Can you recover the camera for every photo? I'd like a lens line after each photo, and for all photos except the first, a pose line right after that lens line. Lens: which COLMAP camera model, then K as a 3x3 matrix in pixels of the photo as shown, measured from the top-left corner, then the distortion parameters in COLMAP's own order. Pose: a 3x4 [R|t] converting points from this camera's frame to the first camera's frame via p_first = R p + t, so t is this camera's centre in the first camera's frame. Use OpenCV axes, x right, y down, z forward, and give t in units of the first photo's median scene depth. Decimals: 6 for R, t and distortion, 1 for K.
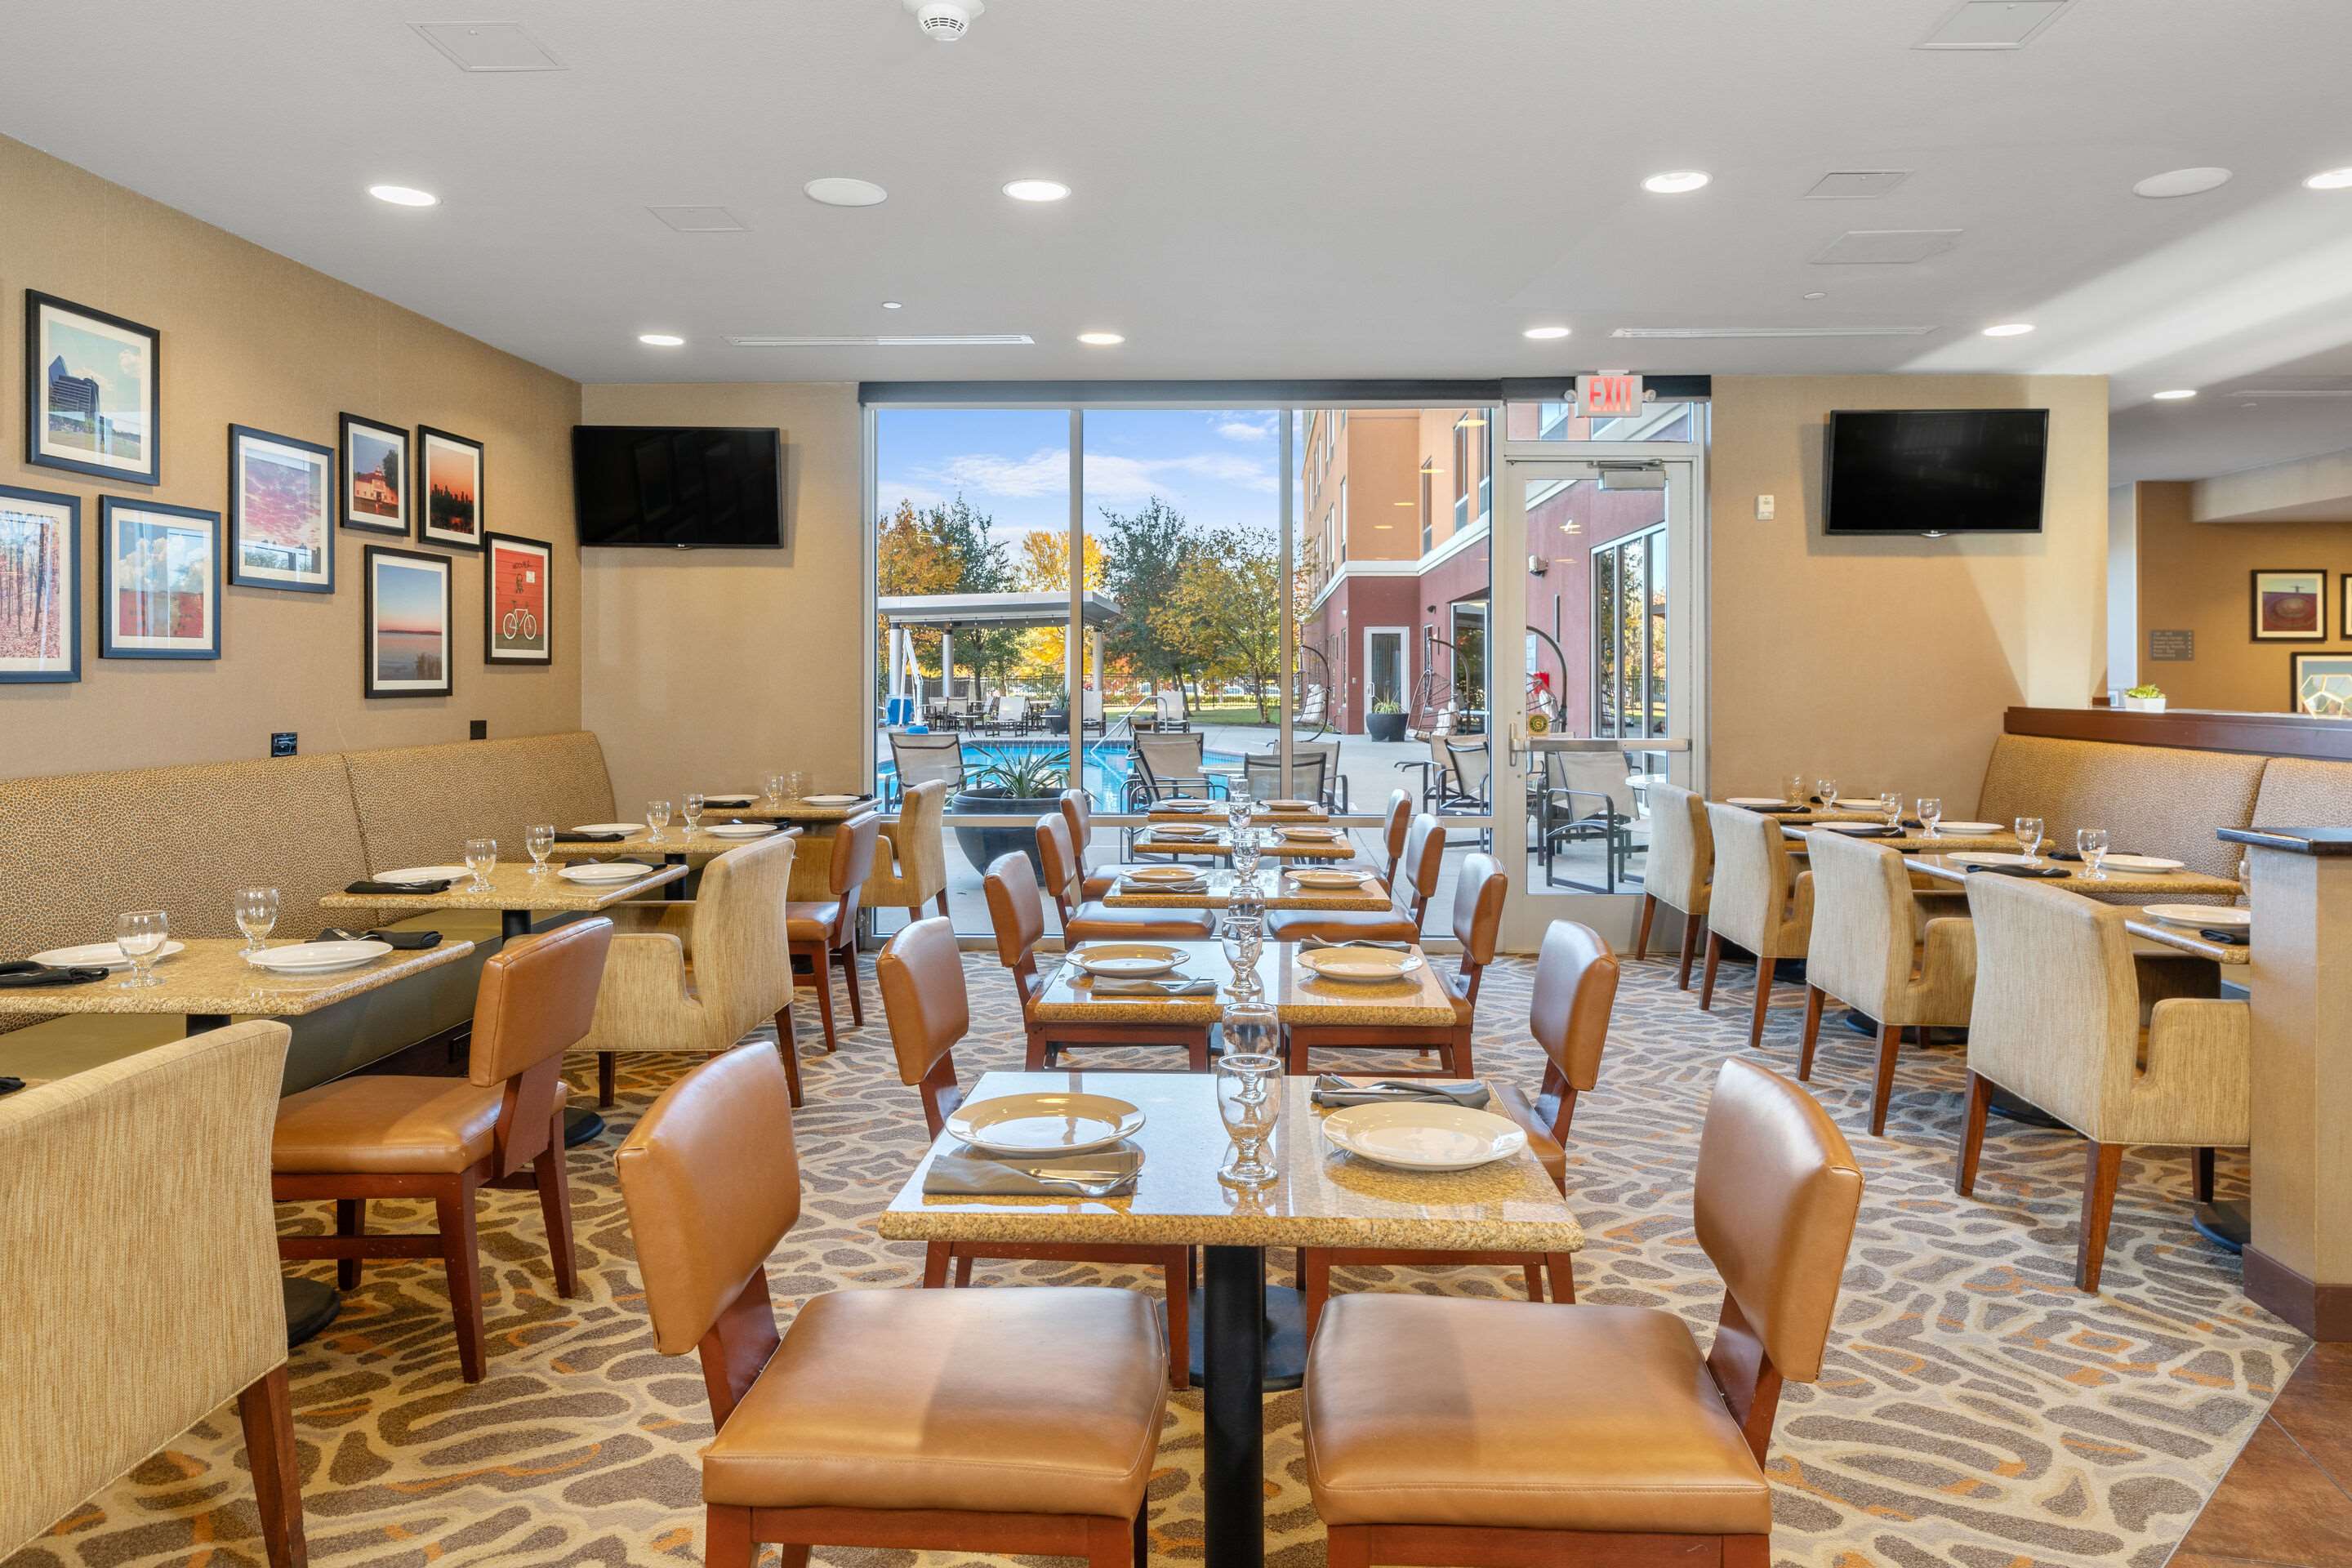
lens RADIAL K [[1475.1, 0, 1225.1], [0, 1475.1, 666.7], [0, 0, 1]] dist [0.001191, 0.007309]
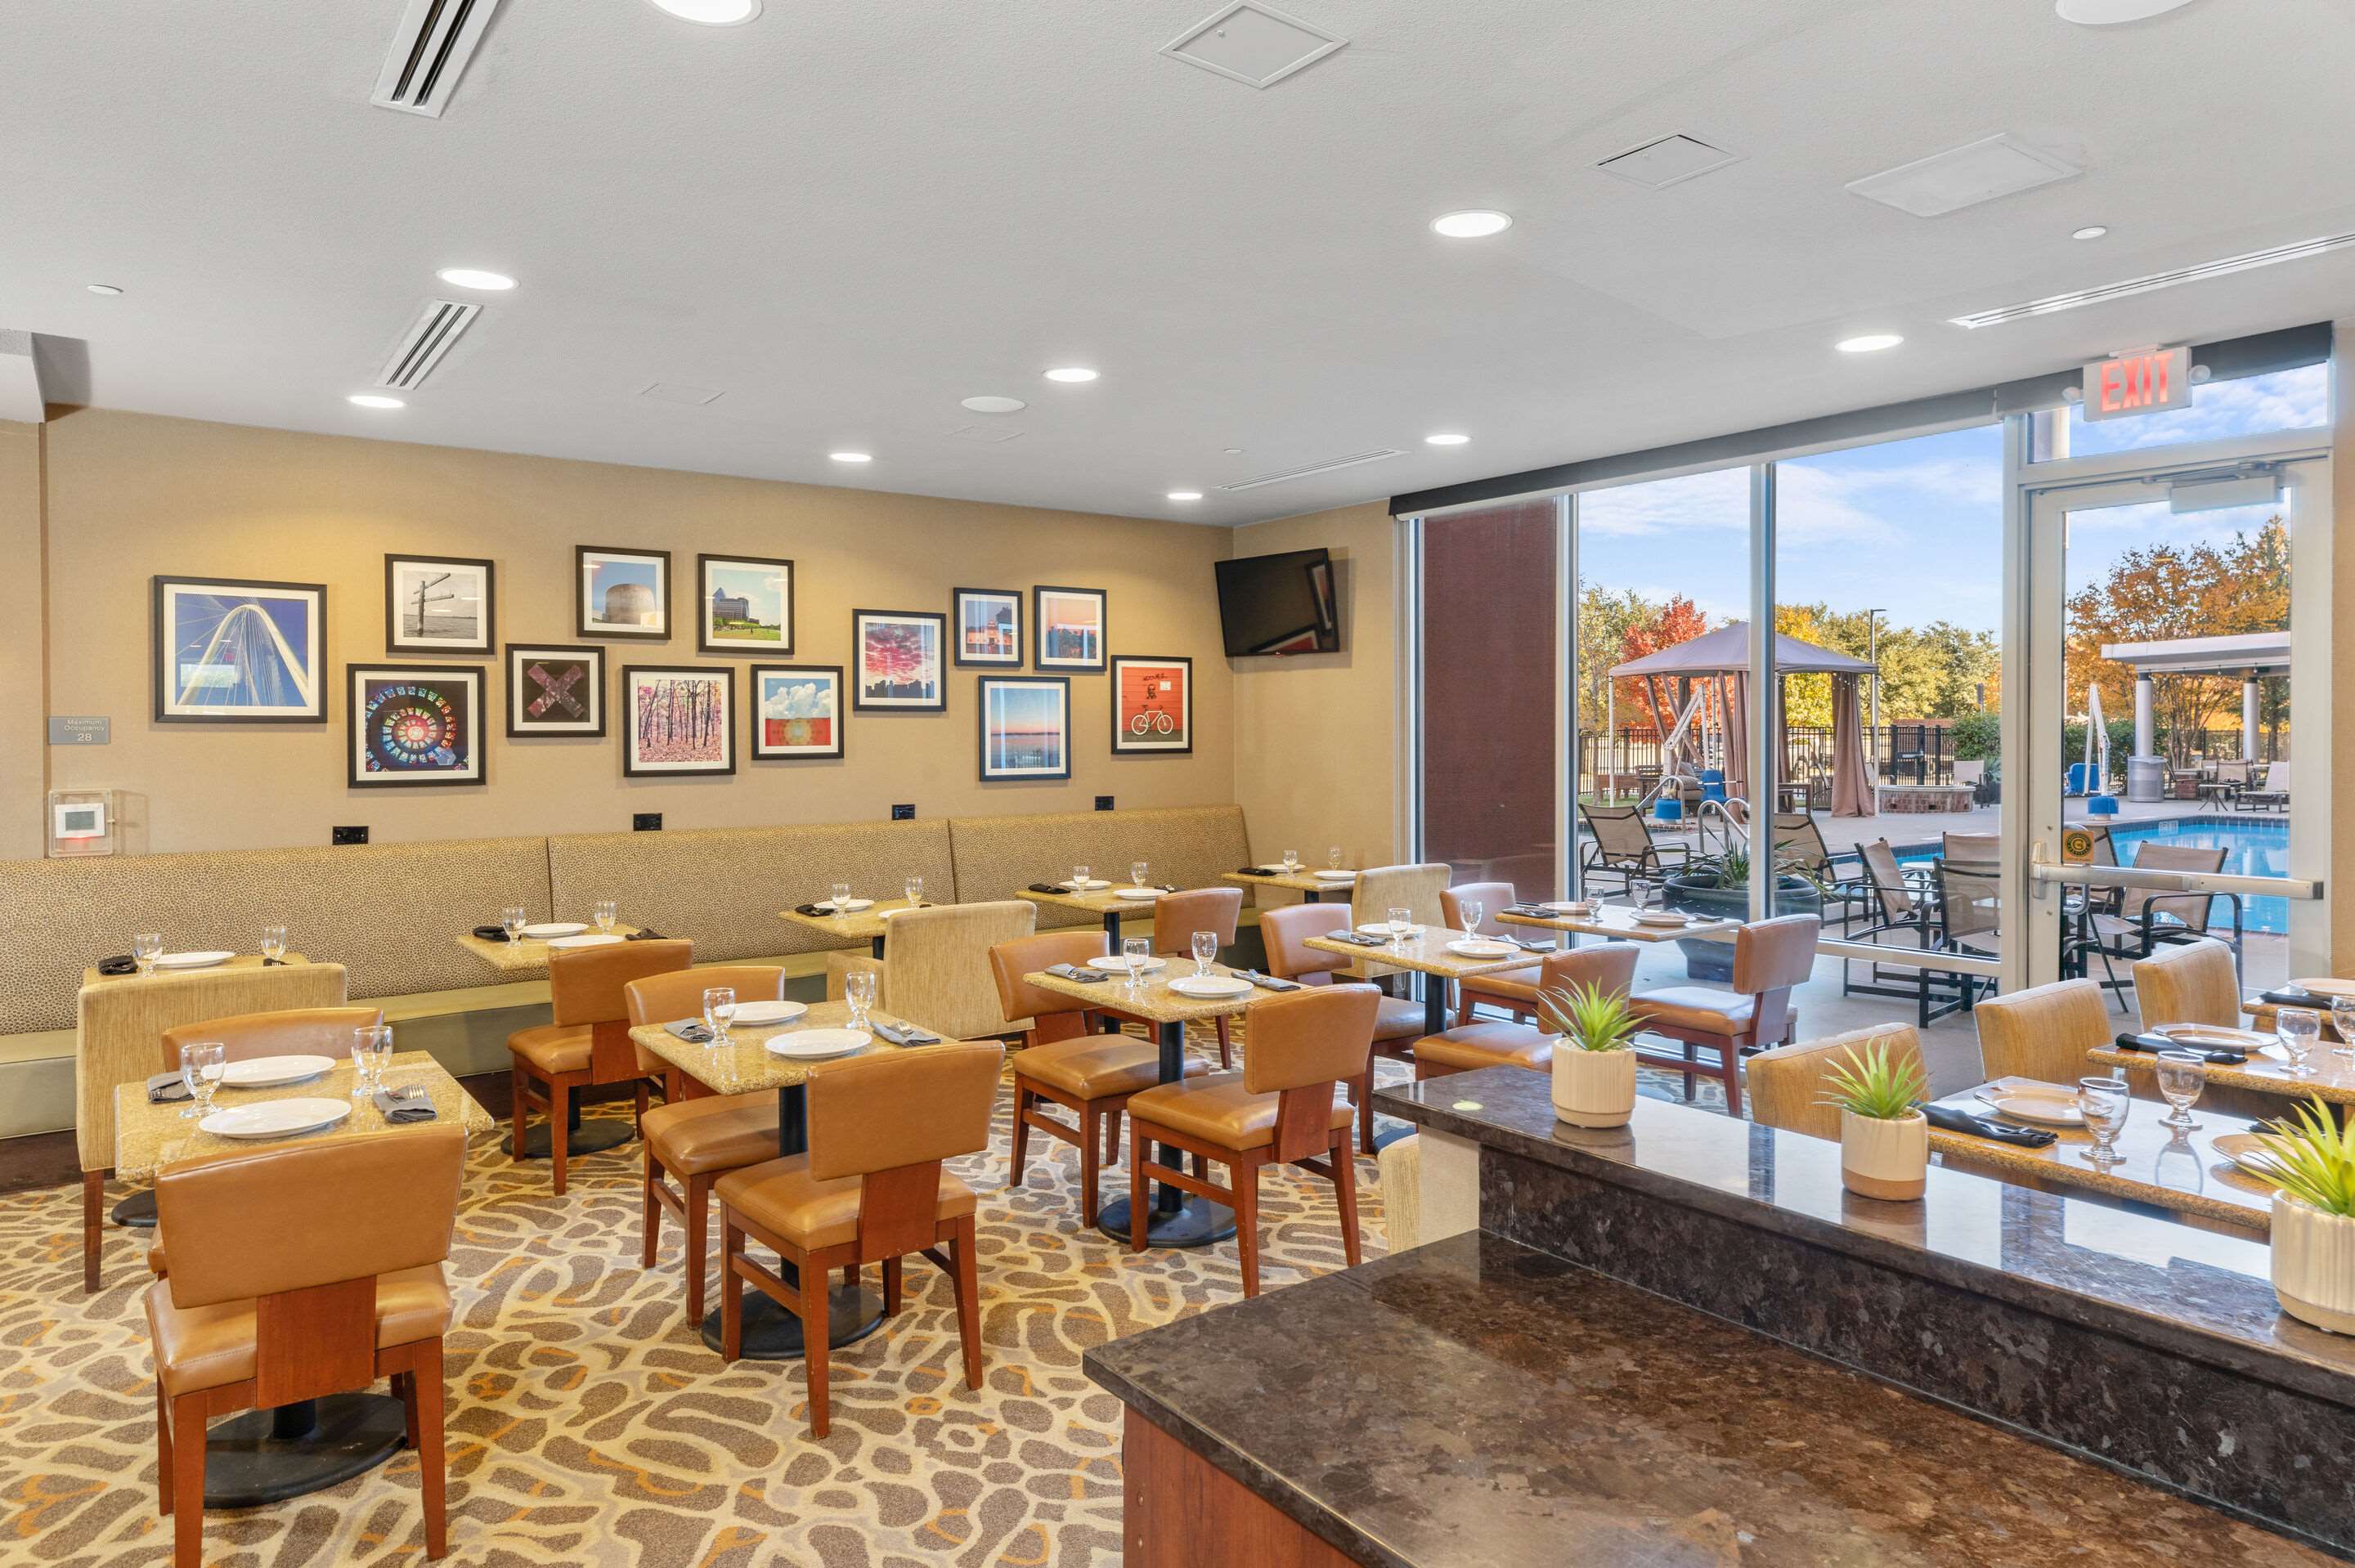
lens RADIAL K [[1476.8, 0, 1217.8], [0, 1476.8, 731.8], [0, 0, 1]] dist [0.001191, 0.007309]
pose [[0.623366, -0.001591, -0.781929, 0.640206], [0.009428, 0.999941, 0.005481, -0.030207], [0.781874, -0.010788, 0.623343, 0.254289]]
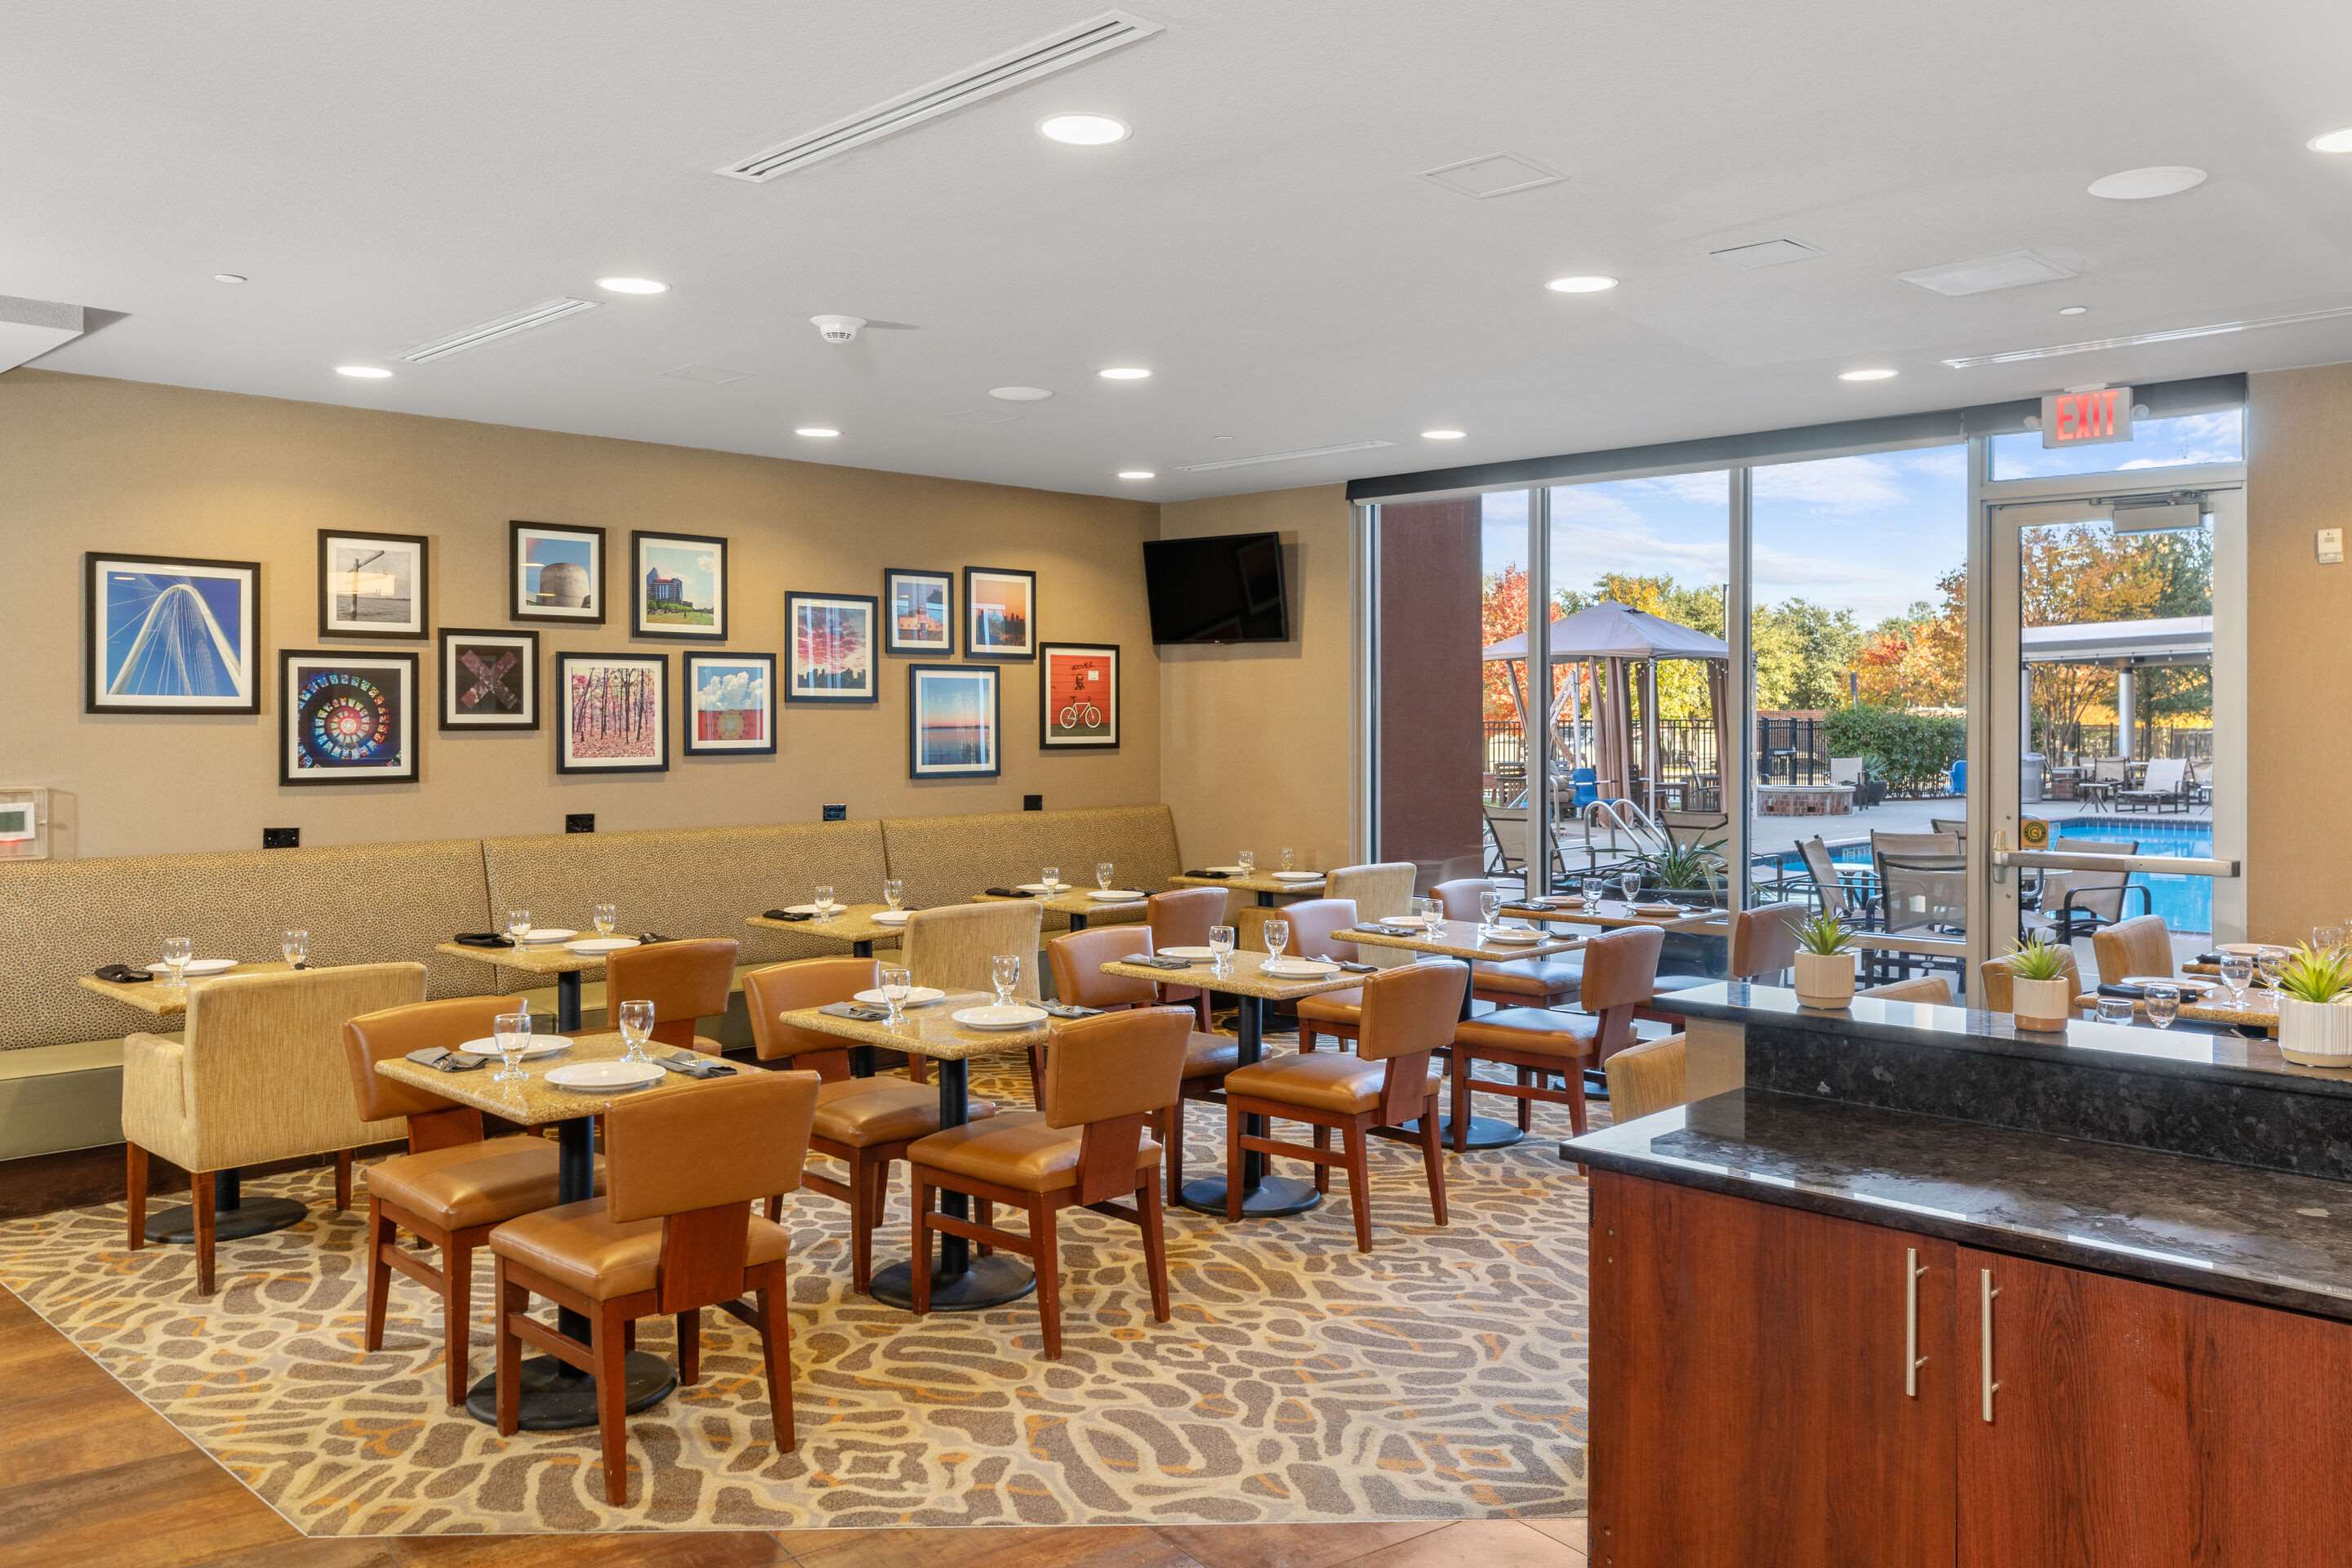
lens RADIAL K [[1844.5, 0, 1225.2], [0, 1844.5, 706.9], [0, 0, 1]] dist [0.001462, 0.009276]
pose [[0.740437, -0.005259, -0.672106, 0.688450], [0.005372, 0.999984, -0.001907, -0.035755], [0.672105, -0.002199, 0.740453, -0.041574]]
